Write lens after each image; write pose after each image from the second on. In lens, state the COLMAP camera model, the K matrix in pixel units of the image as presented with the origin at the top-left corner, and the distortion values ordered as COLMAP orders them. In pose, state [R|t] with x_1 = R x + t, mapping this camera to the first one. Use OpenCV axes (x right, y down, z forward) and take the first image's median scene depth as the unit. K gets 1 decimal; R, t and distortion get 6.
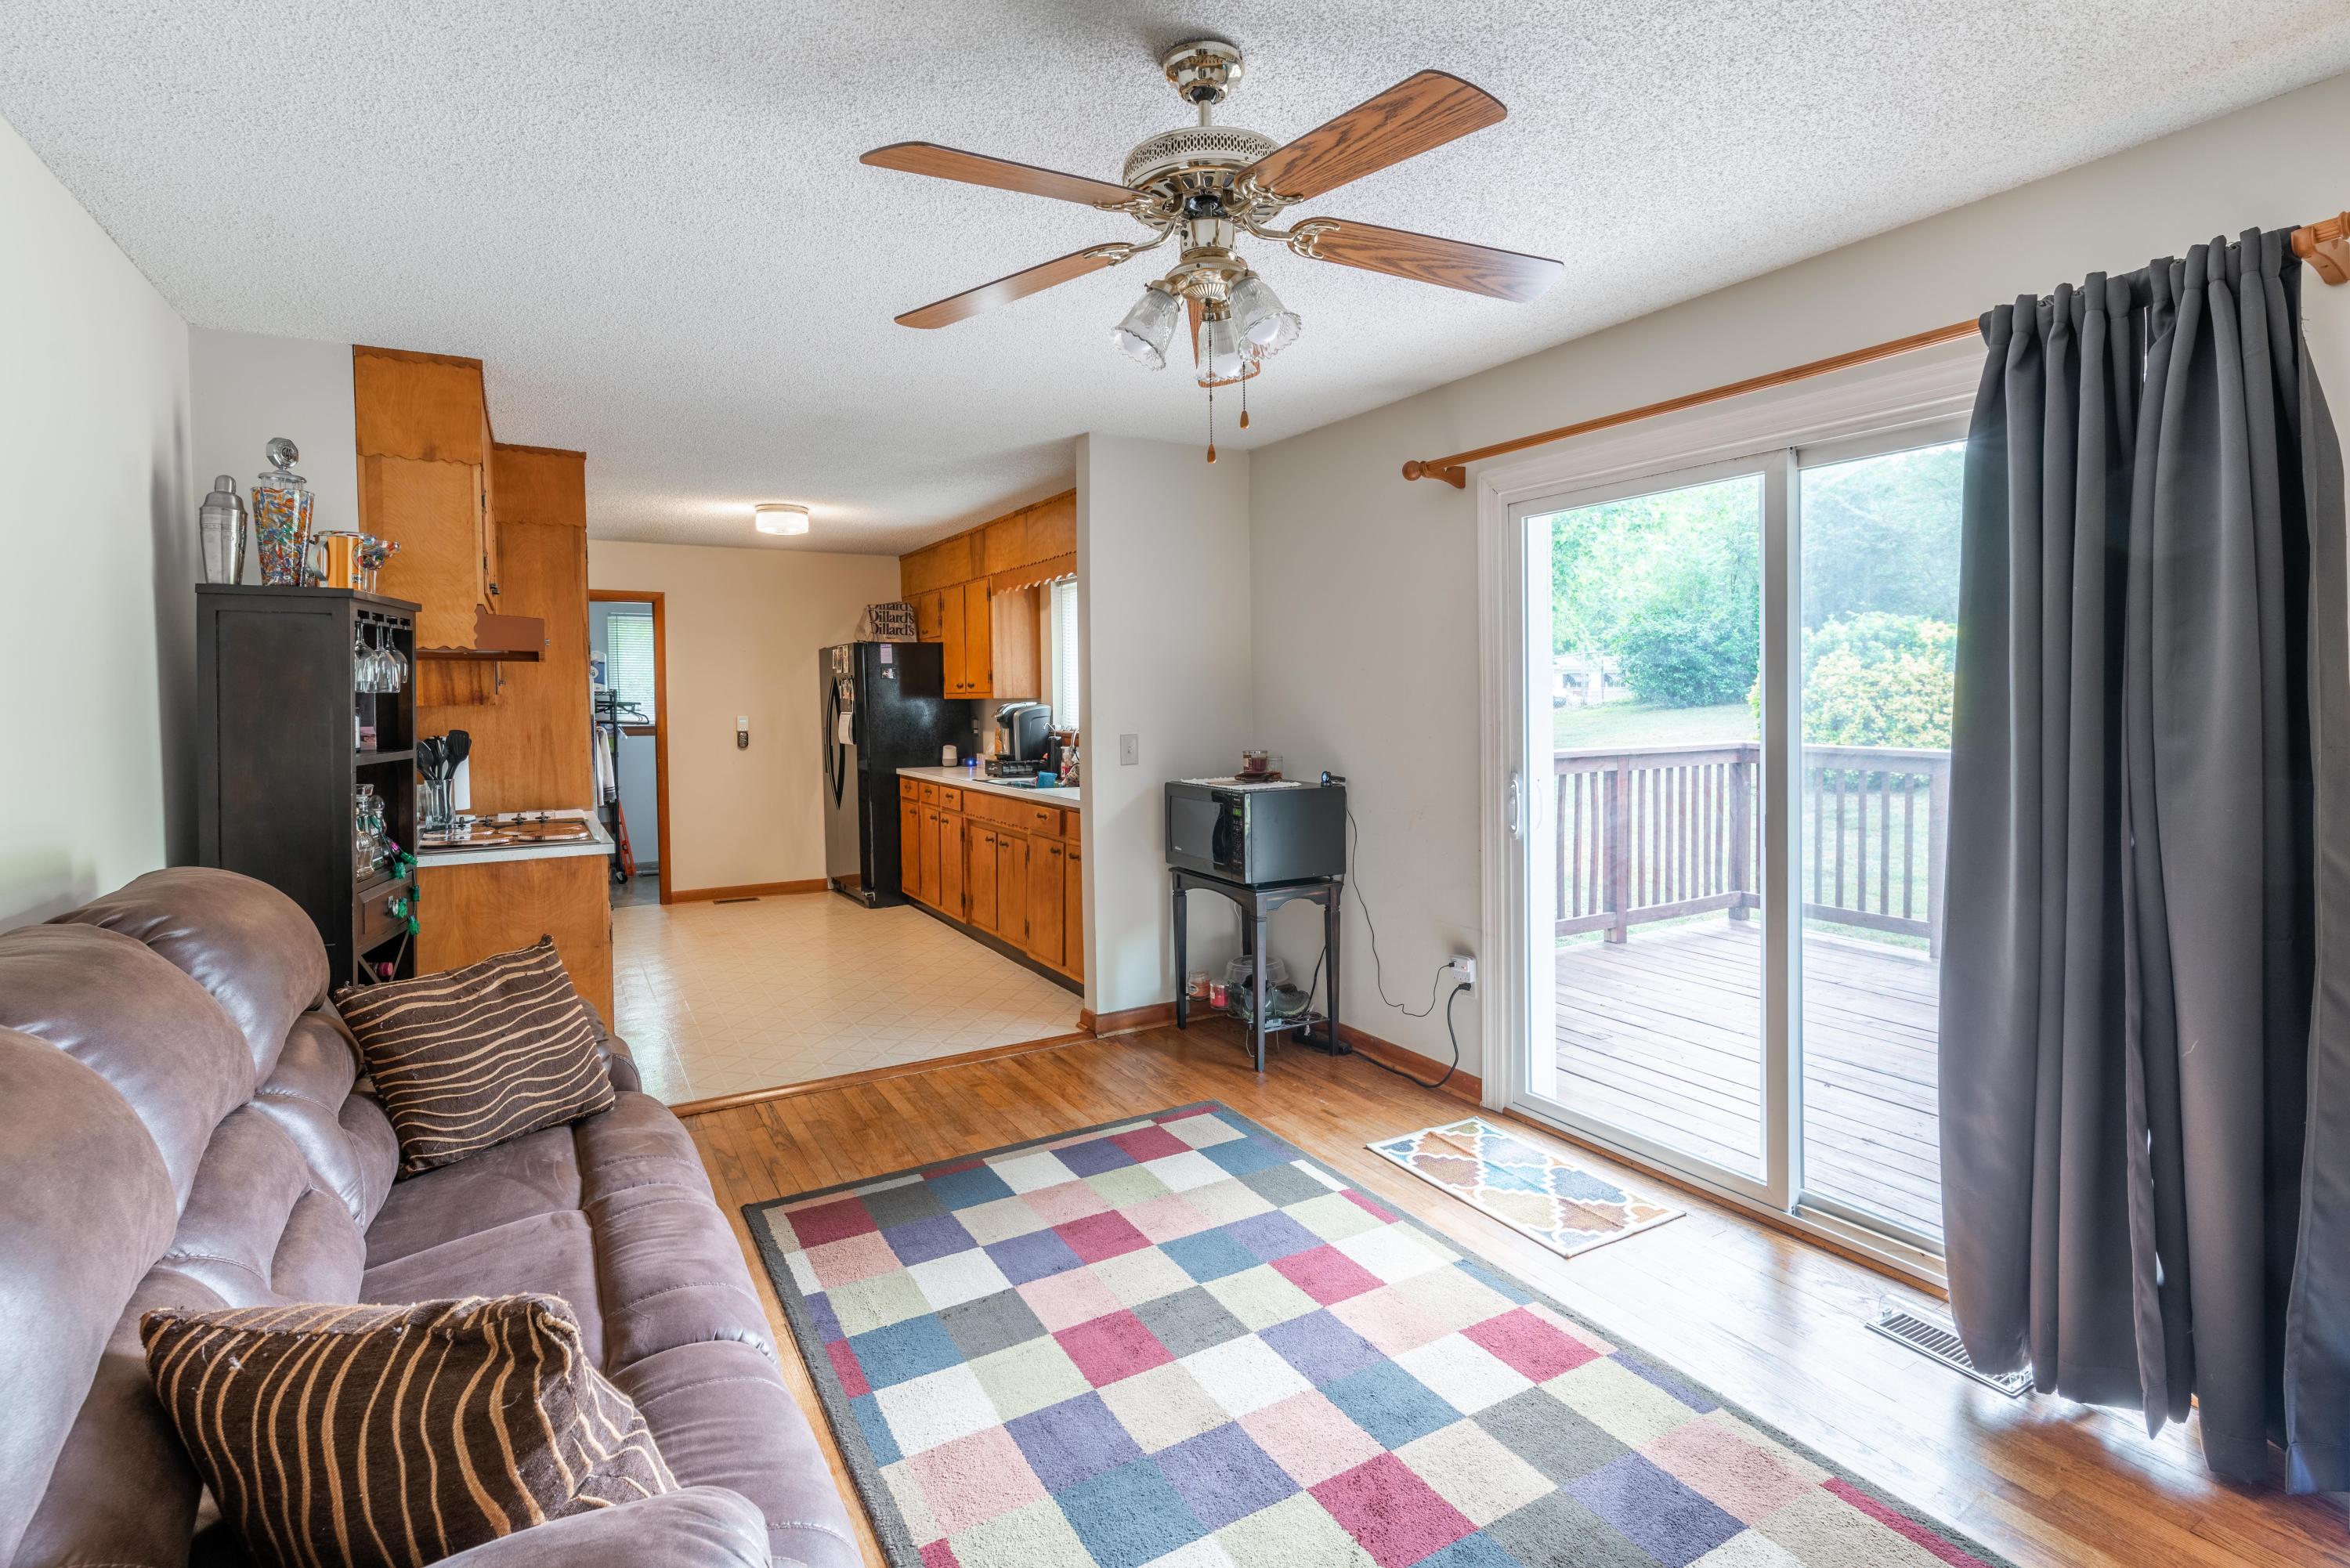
lens RADIAL K [[1110.9, 0, 1175.4], [0, 1110.9, 712.2], [0, 0, 1]] dist [-0.000034, -0.000003]
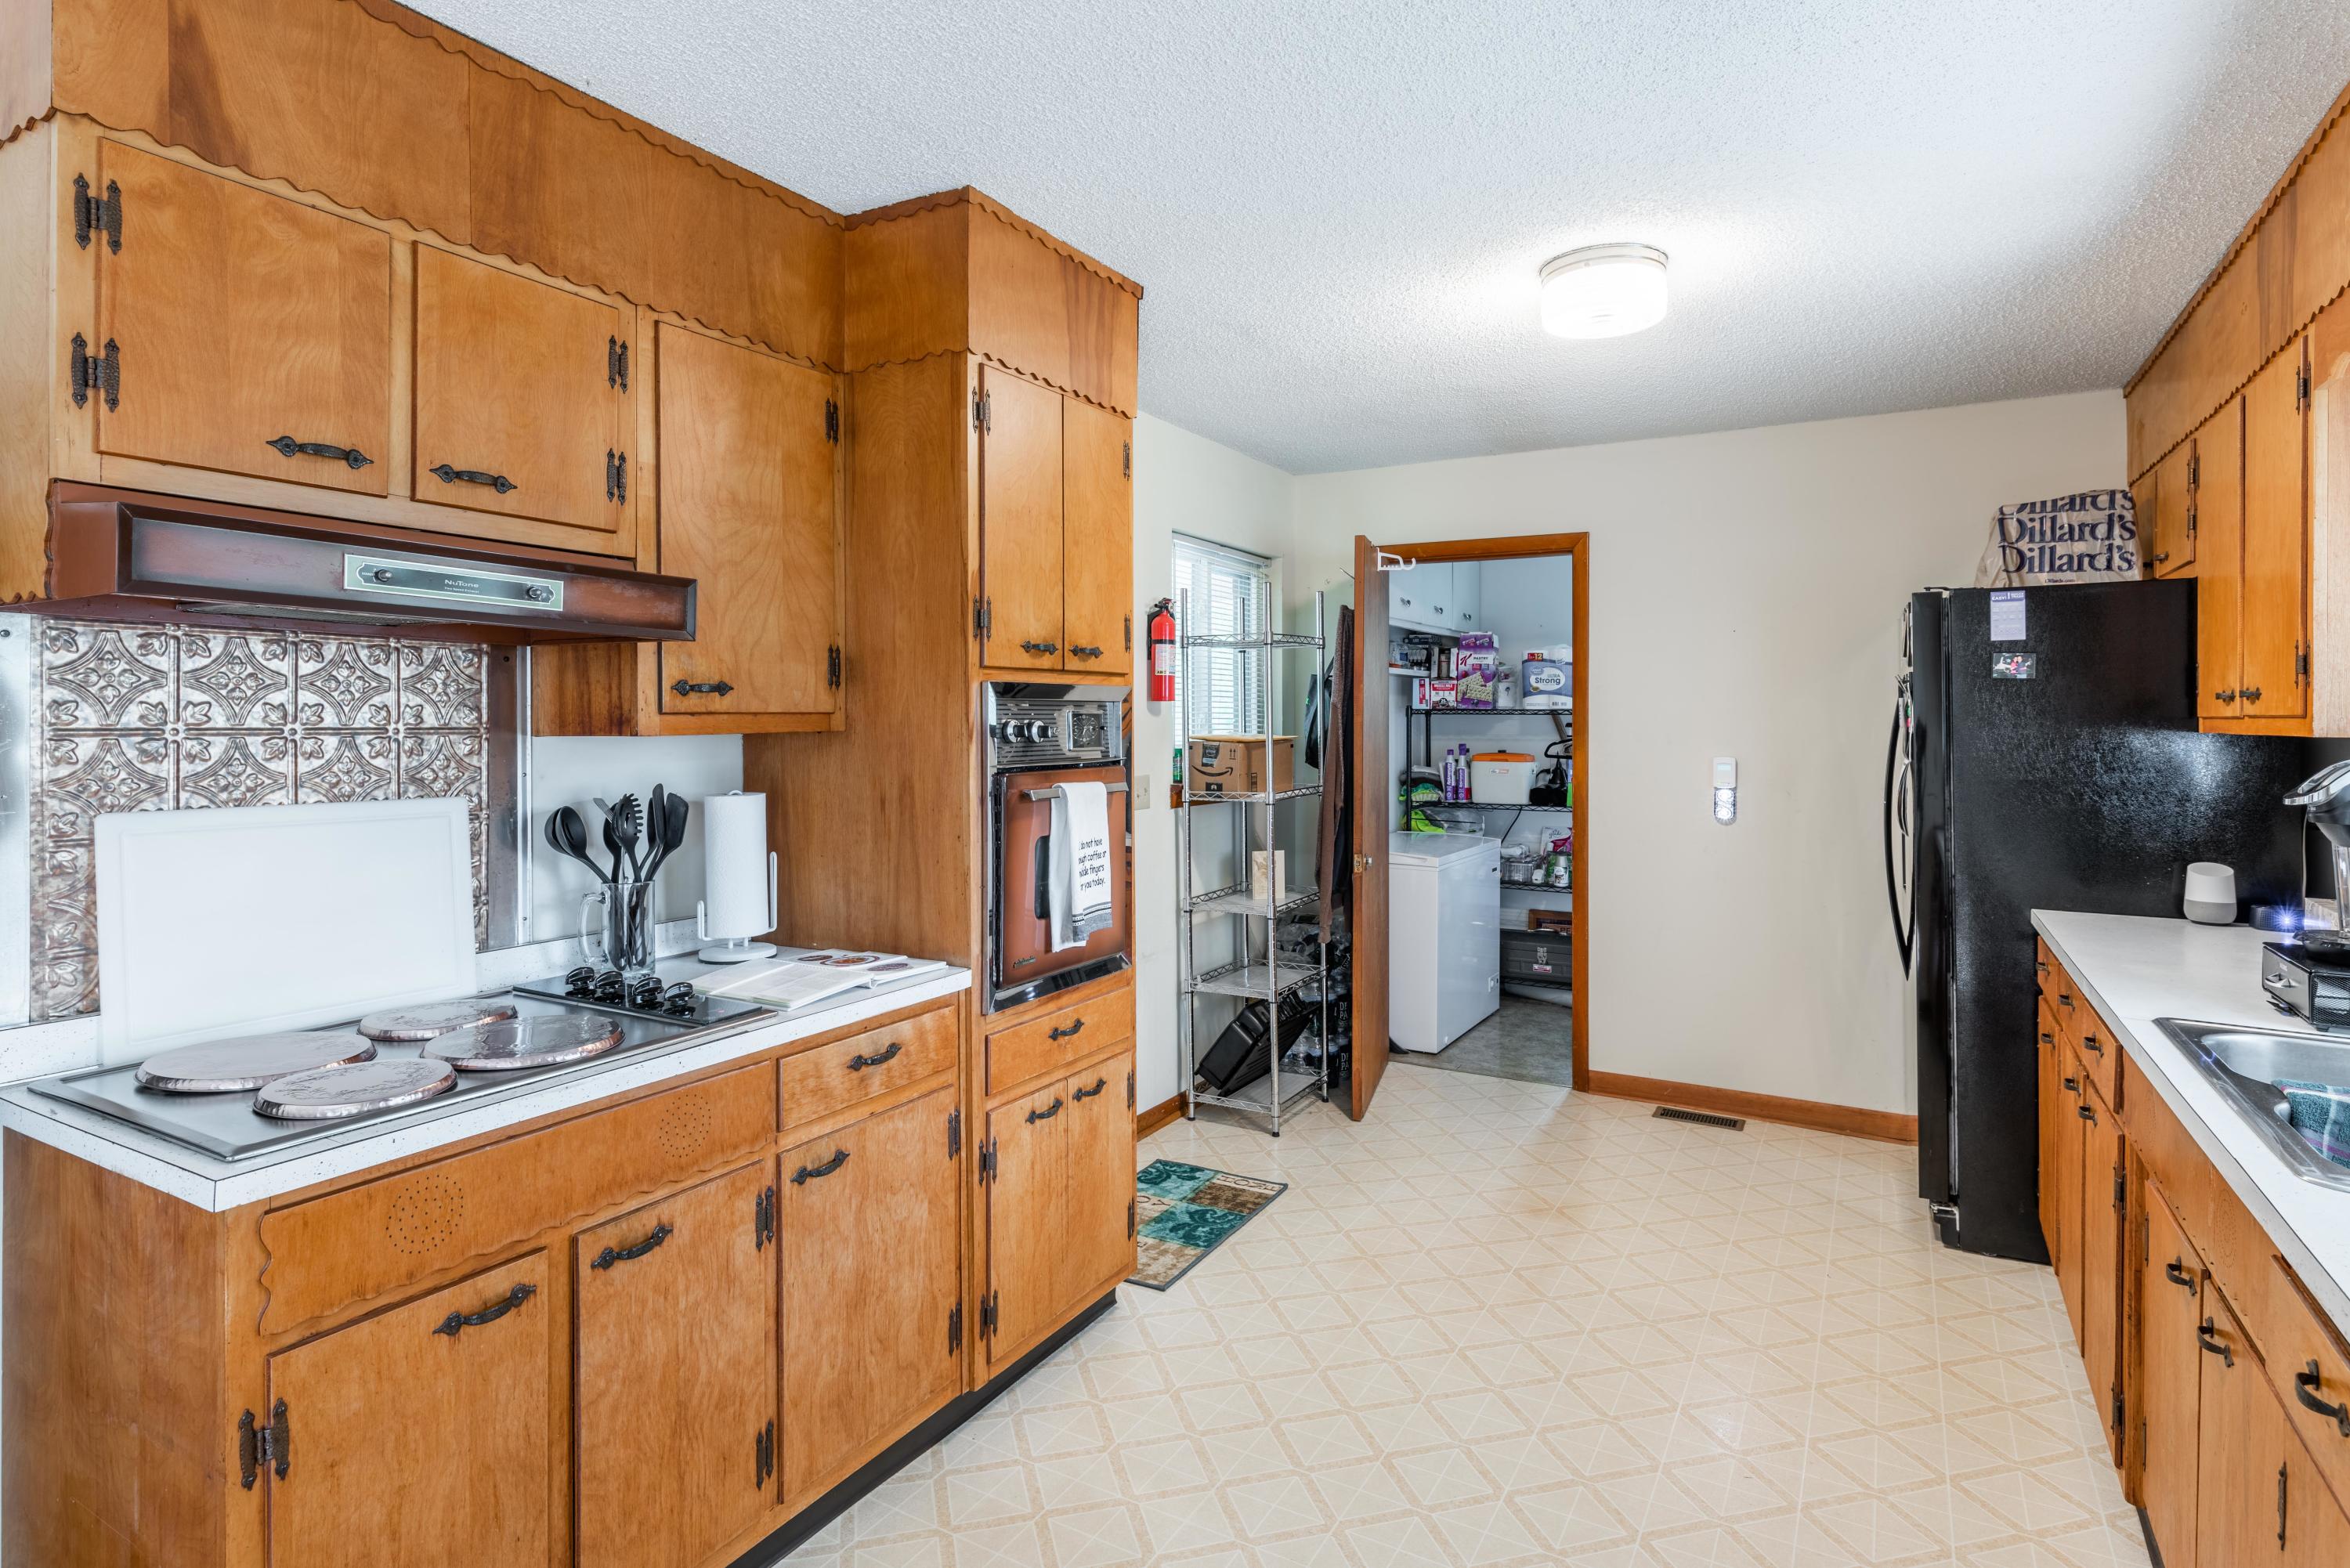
lens RADIAL K [[1233.9, 0, 1174.9], [0, 1233.9, 721.5], [0, 0, 1]] dist [-0.000932, -0.000460]
pose [[0.503664, 0.014393, -0.863779, -0.029554], [-0.020459, 0.999780, 0.004730, -0.011054], [0.863657, 0.015289, 0.503848, 0.523569]]
